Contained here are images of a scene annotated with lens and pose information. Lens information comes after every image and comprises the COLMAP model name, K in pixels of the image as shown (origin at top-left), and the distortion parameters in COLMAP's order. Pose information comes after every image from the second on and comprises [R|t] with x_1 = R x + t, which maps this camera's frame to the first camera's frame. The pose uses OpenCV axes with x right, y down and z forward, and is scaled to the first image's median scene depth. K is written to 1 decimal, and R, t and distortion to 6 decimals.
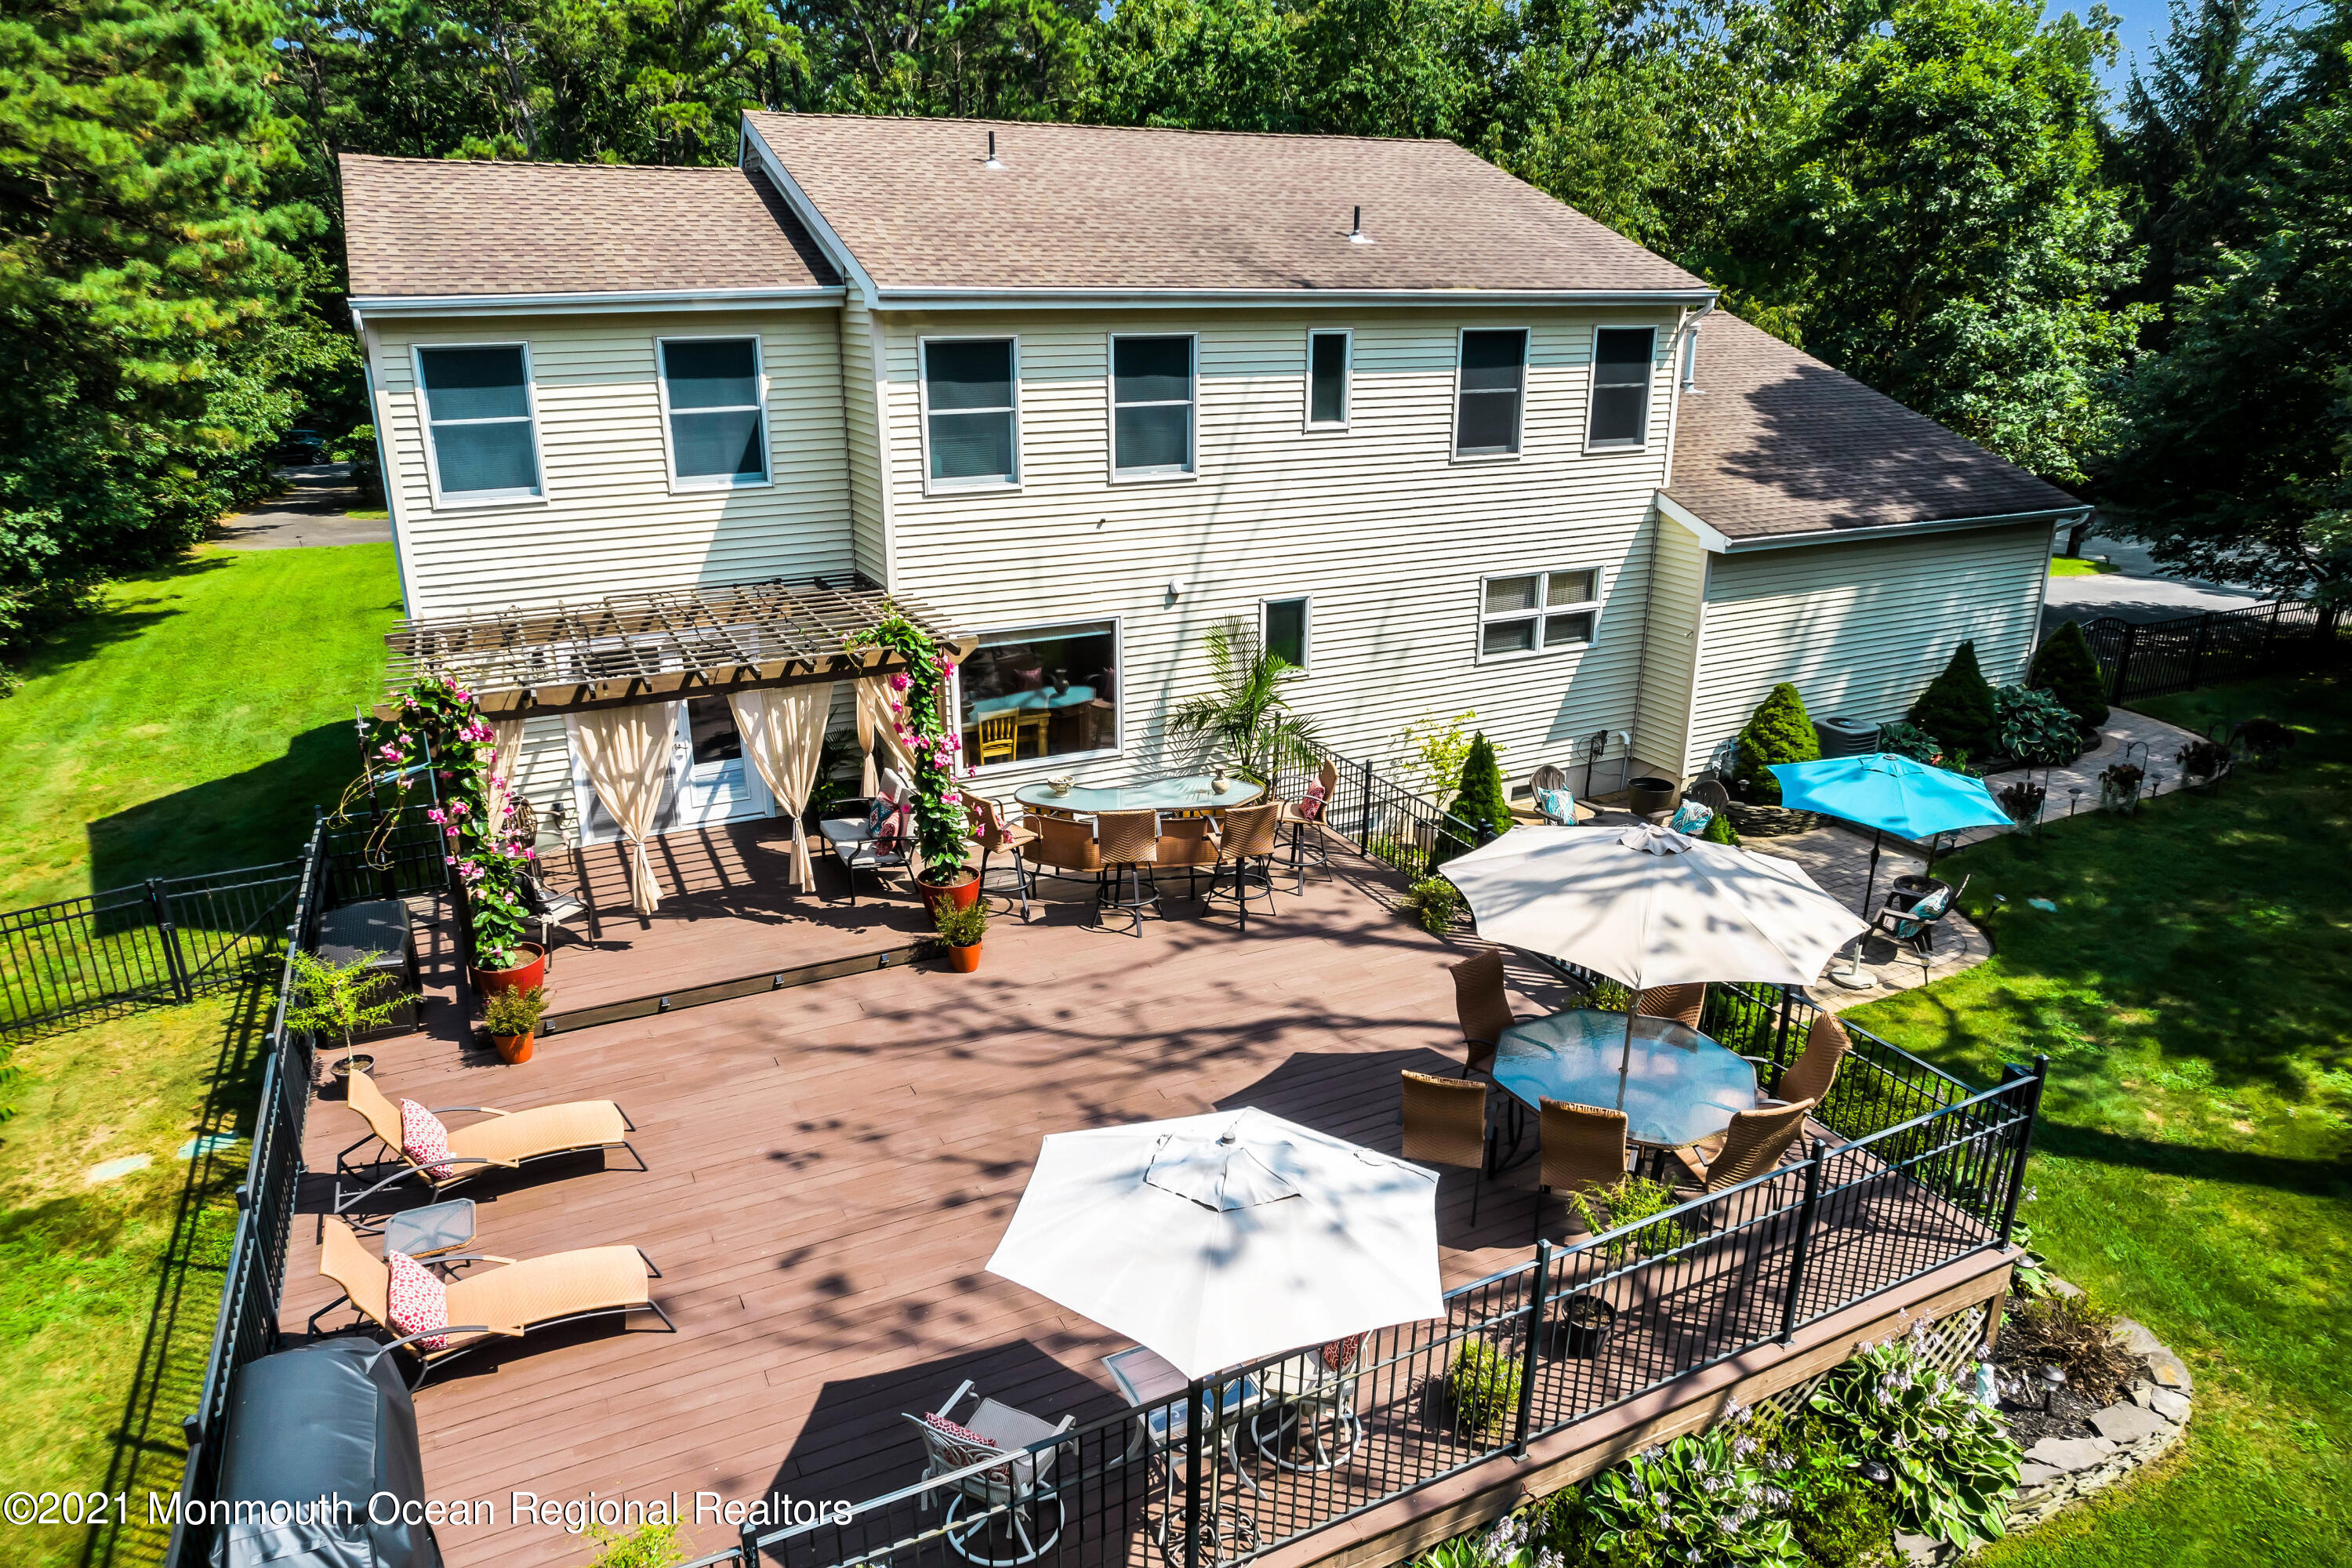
lens RADIAL K [[1505.0, 0, 1184.4], [0, 1505.0, 795.3], [0, 0, 1]] dist [-0.077549, 0.065459]
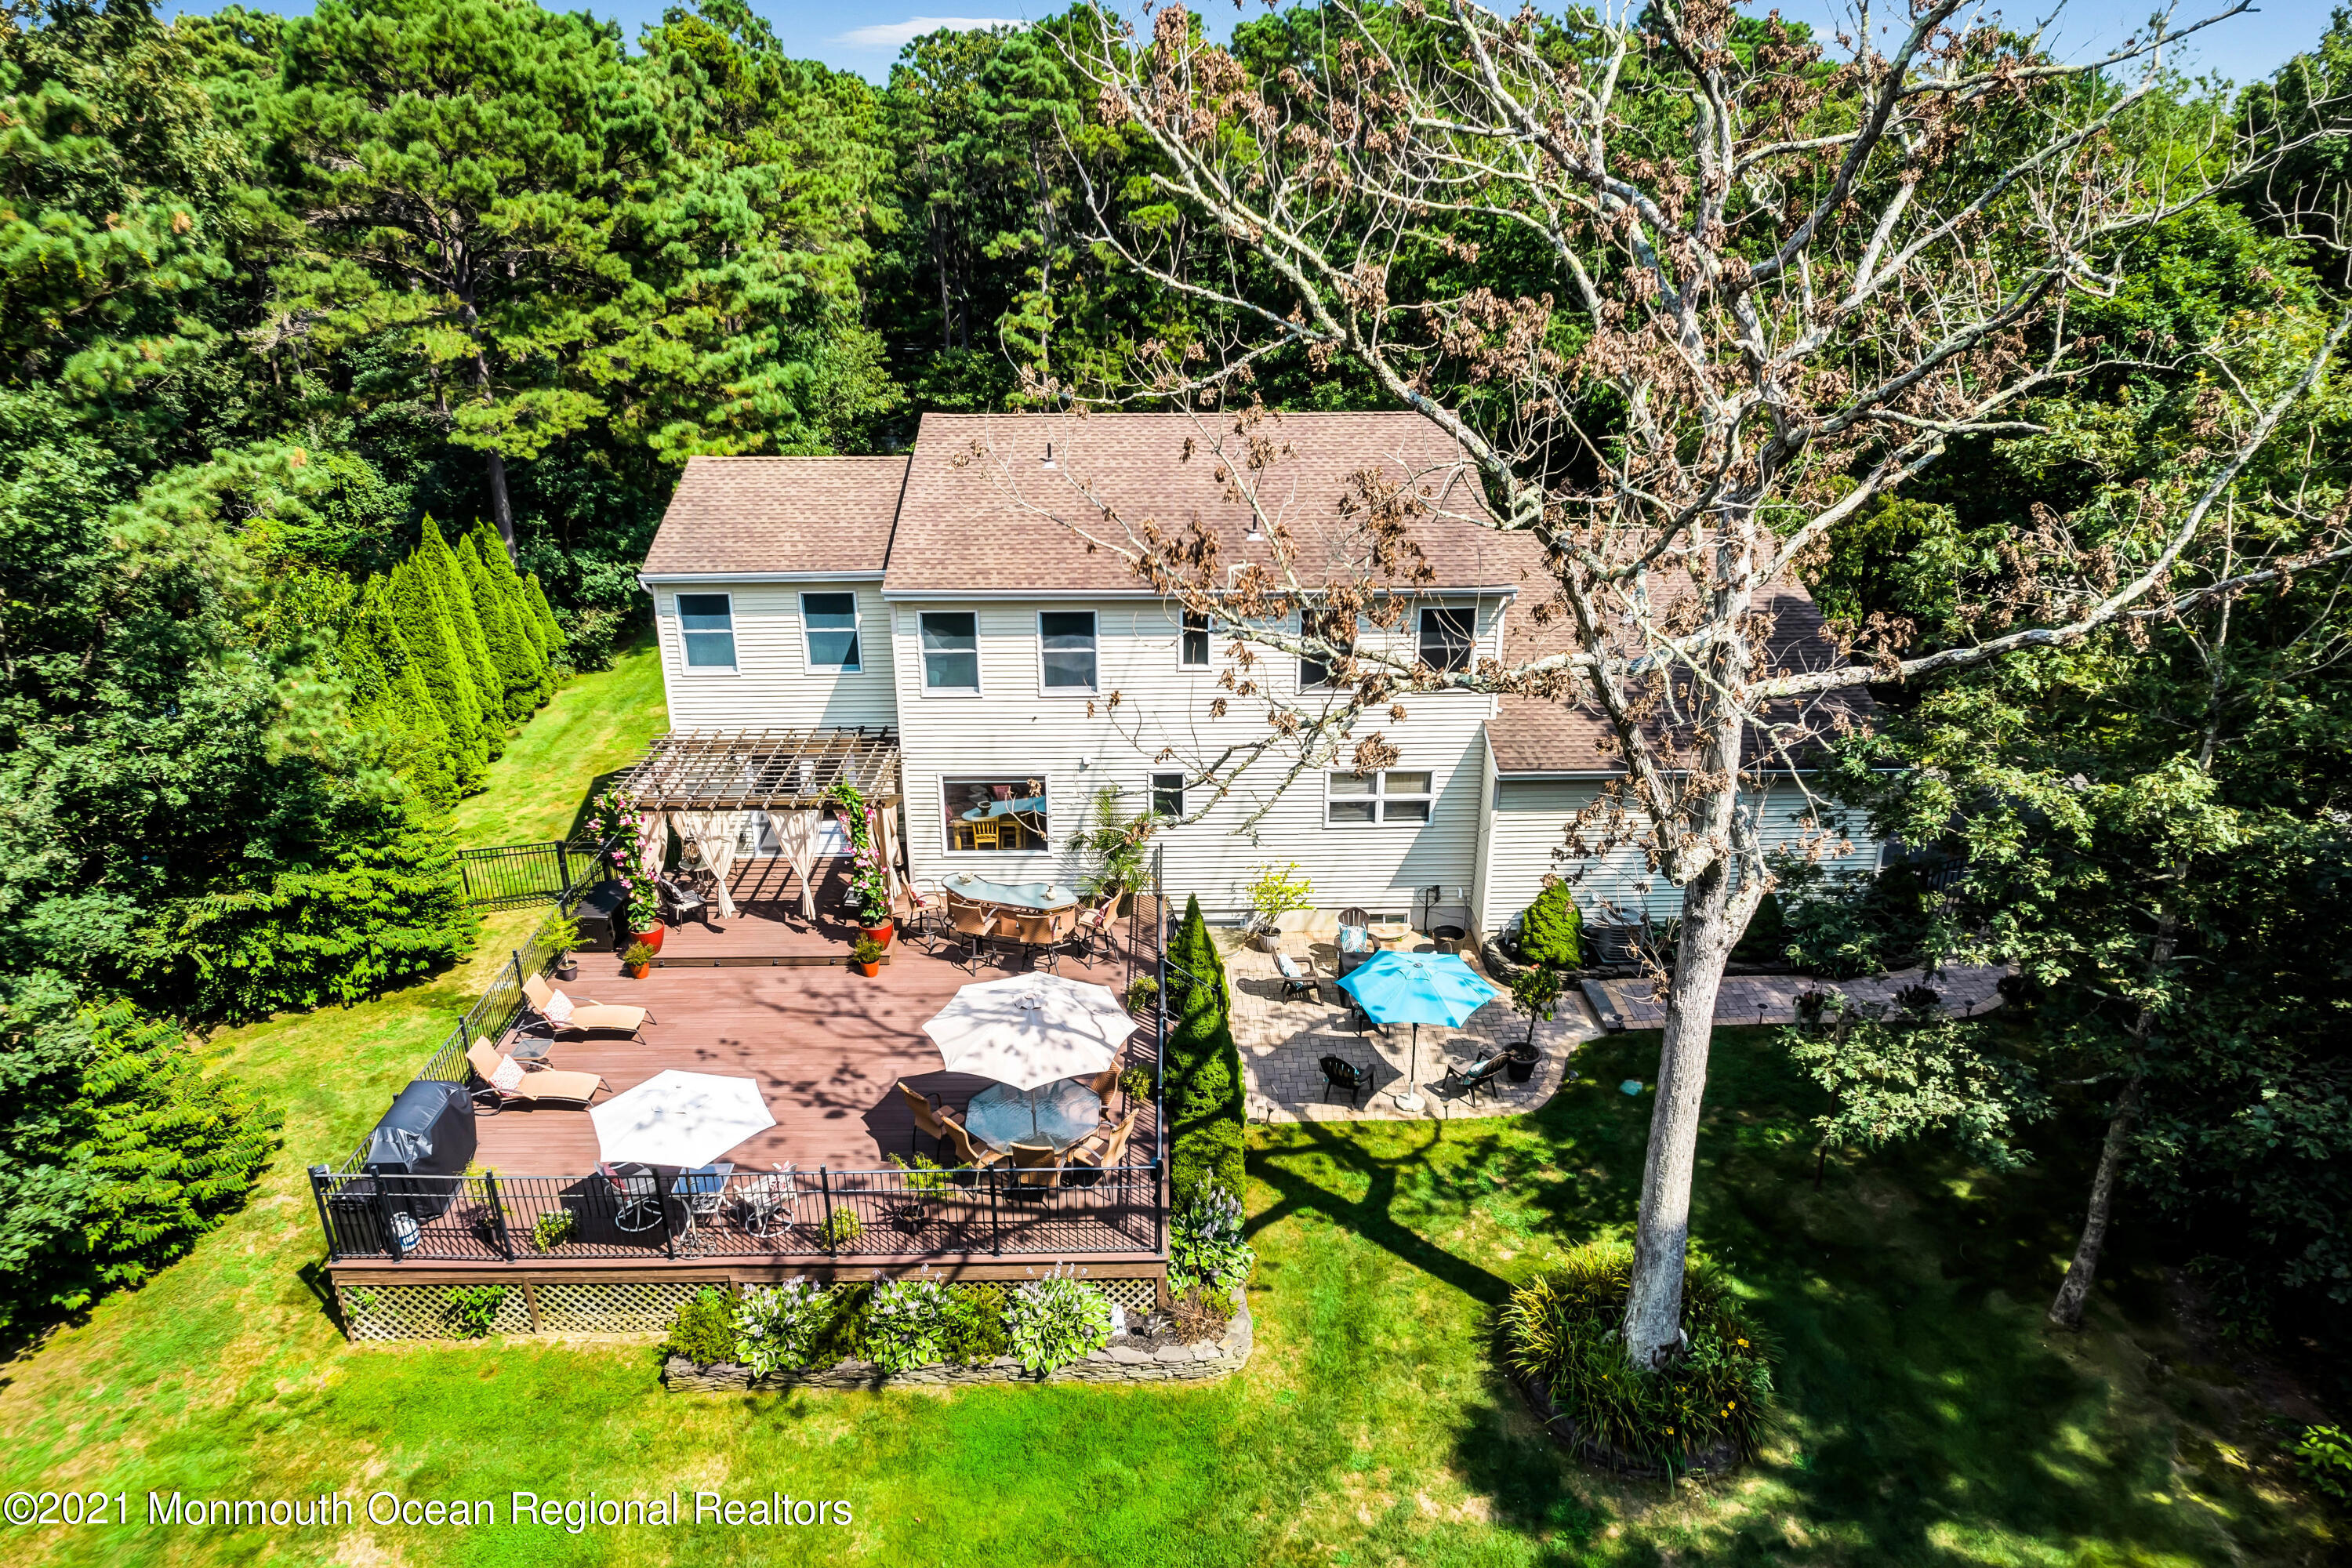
lens RADIAL K [[1505.0, 0, 1176.7], [0, 1505.0, 789.4], [0, 0, 1]] dist [-0.077549, 0.065459]
pose [[0.902912, 0.160296, -0.398818, 0.806175], [-0.139460, 0.986915, 0.080935, -0.280363], [0.406573, -0.017458, 0.913451, -0.462088]]
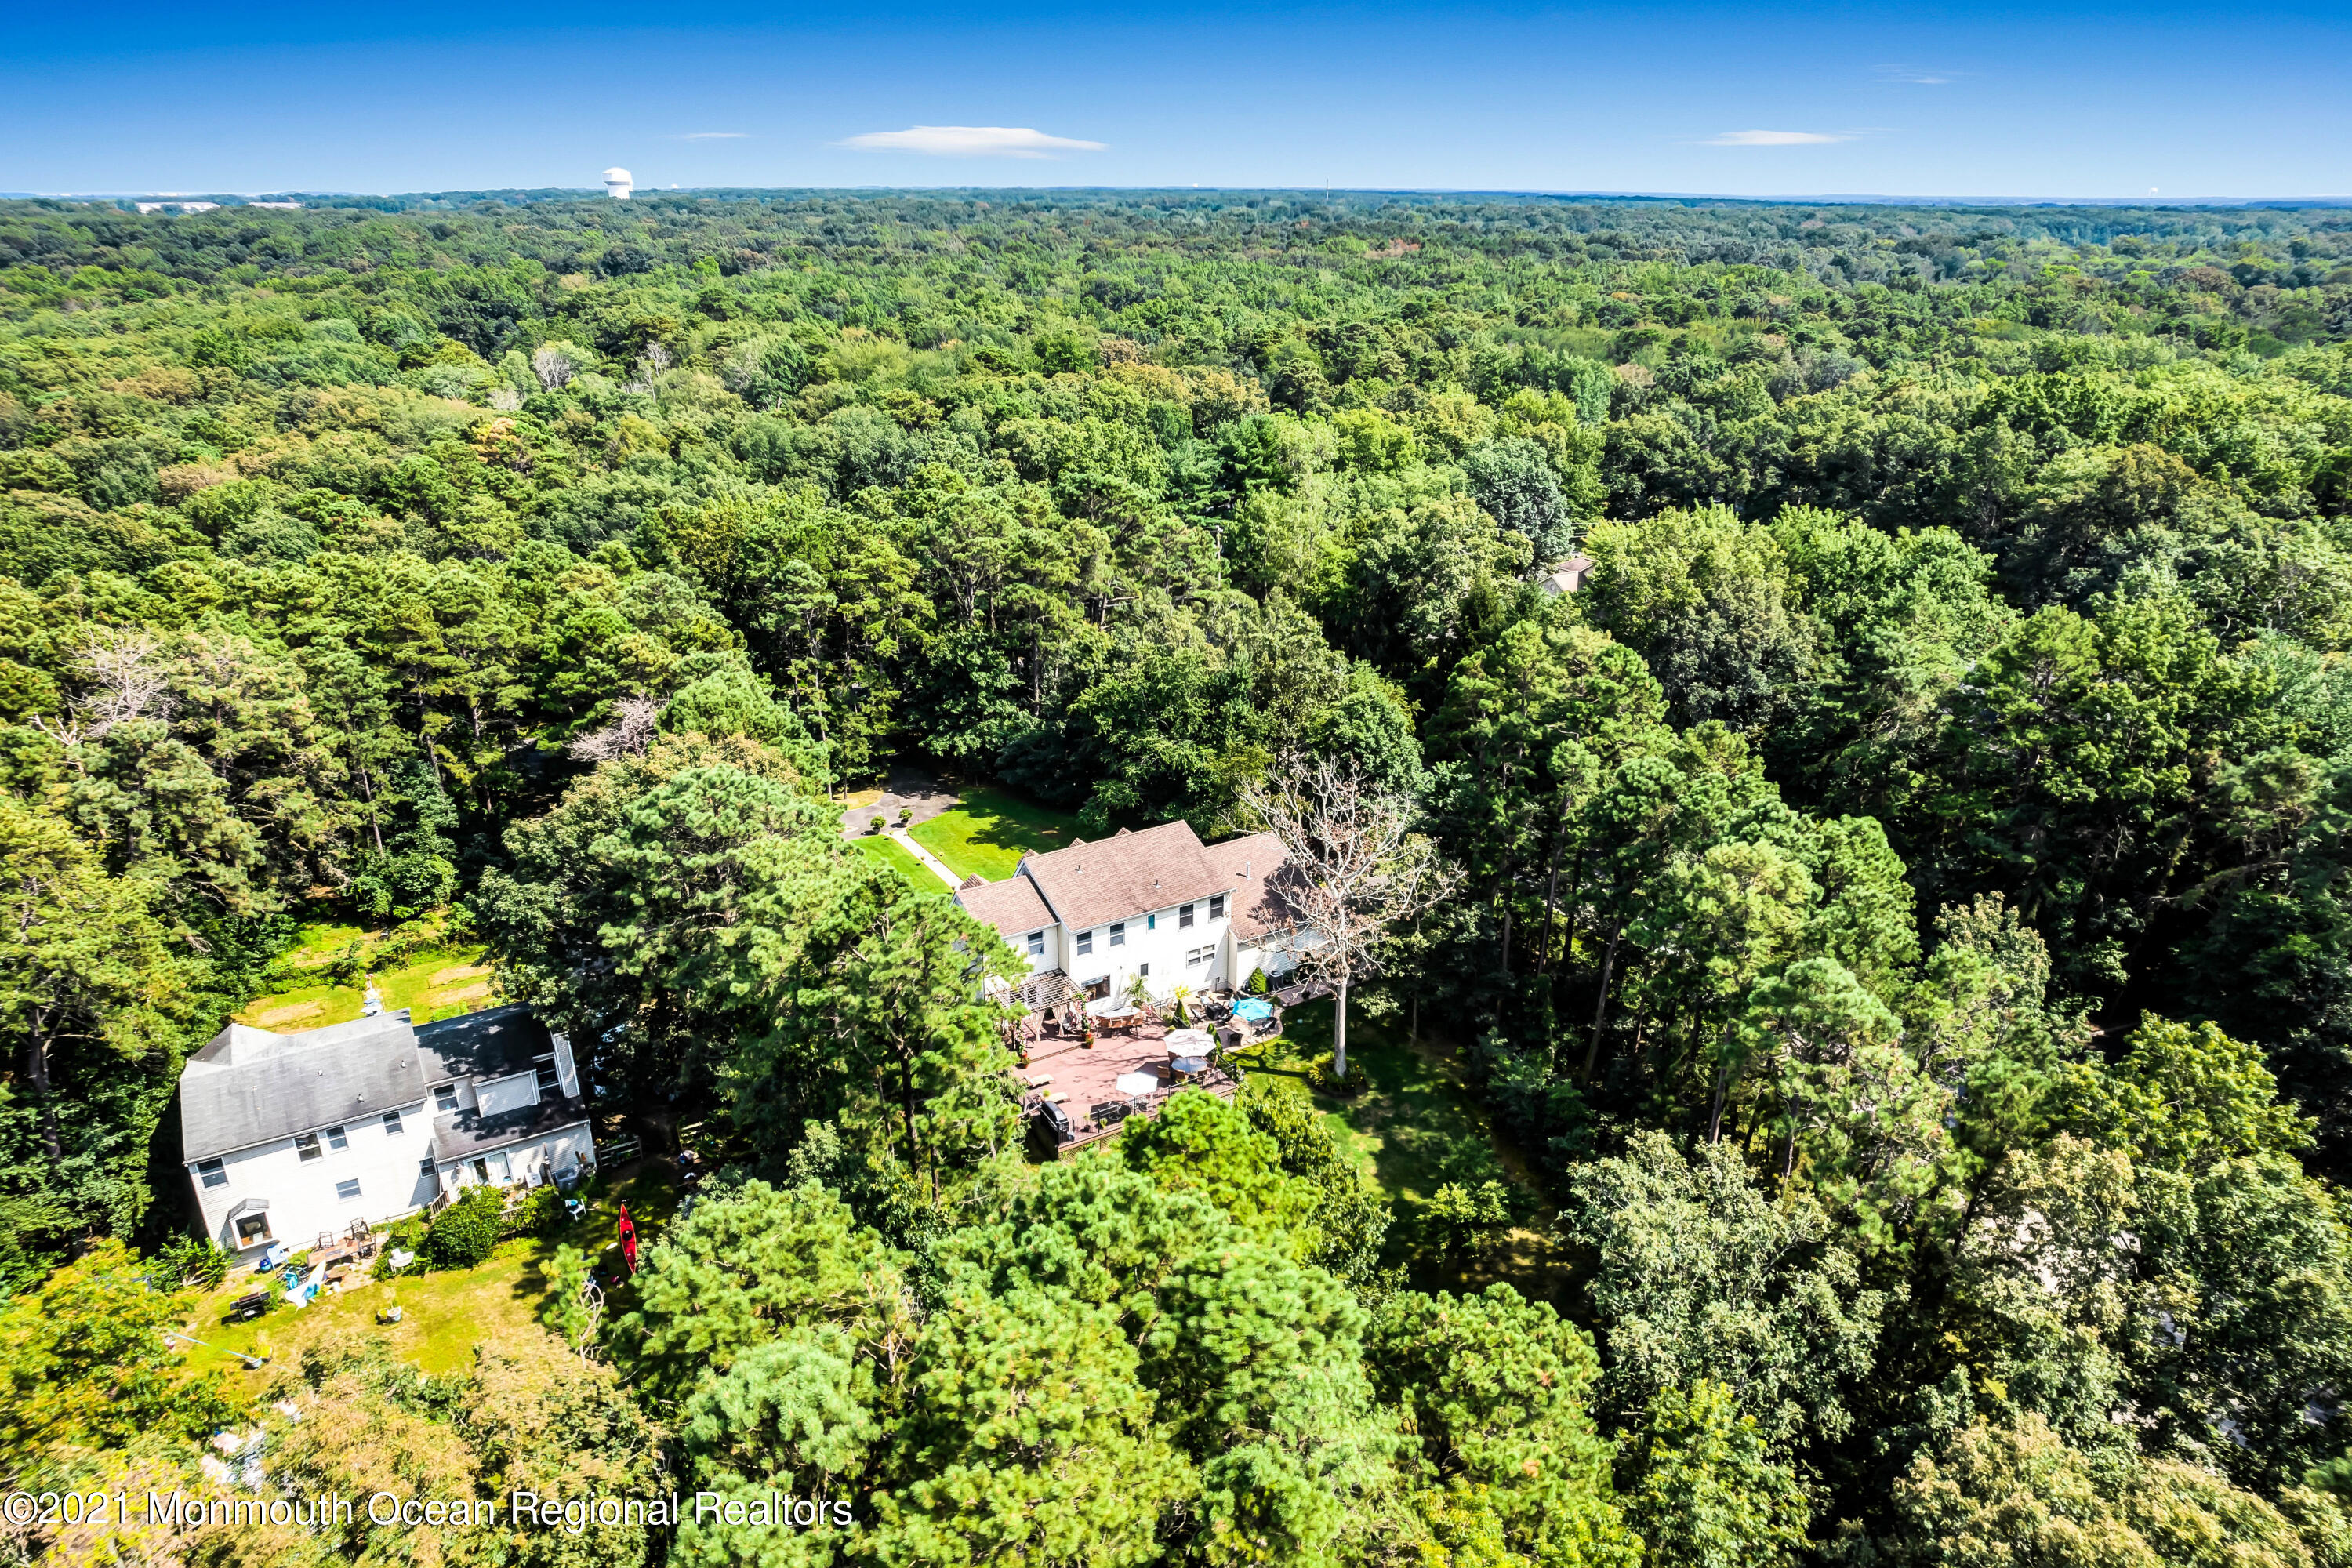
lens RADIAL K [[1505.0, 0, 1166.1], [0, 1505.0, 802.9], [0, 0, 1]] dist [-0.077549, 0.065459]
pose [[0.997621, -0.029150, 0.062475, -0.176089], [0.025500, 0.997965, 0.058447, -1.090708], [-0.064052, -0.056714, 0.996334, -4.464703]]
